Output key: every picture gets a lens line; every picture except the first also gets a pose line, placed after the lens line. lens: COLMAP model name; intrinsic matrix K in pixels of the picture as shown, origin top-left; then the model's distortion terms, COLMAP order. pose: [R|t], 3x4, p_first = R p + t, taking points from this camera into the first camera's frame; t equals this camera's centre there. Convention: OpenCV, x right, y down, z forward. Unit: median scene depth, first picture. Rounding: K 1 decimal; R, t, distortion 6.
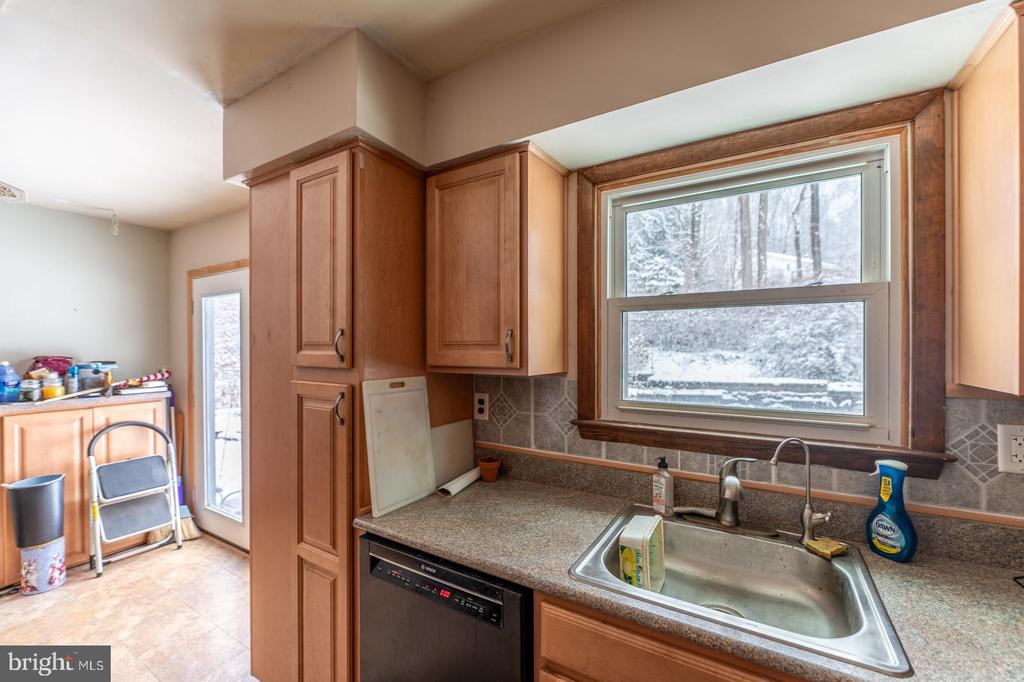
lens RADIAL K [[407.6, 0, 512.7], [0, 407.6, 352.8], [0, 0, 1]] dist [-0.006612, -0.001270]
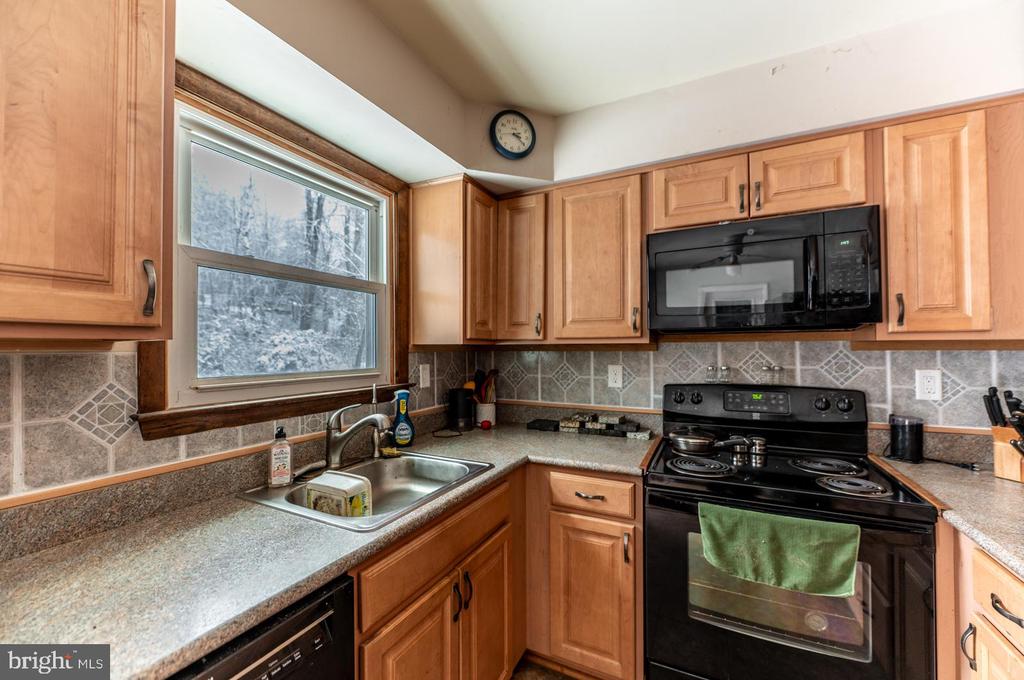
lens RADIAL K [[400.3, 0, 509.9], [0, 400.3, 343.6], [0, 0, 1]] dist [-0.006538, -0.000054]
pose [[-0.051195, 0.011696, 0.998620, -0.616738], [0.018014, 0.999780, -0.010786, 0.079841], [-0.998526, 0.017437, -0.051394, 0.508795]]
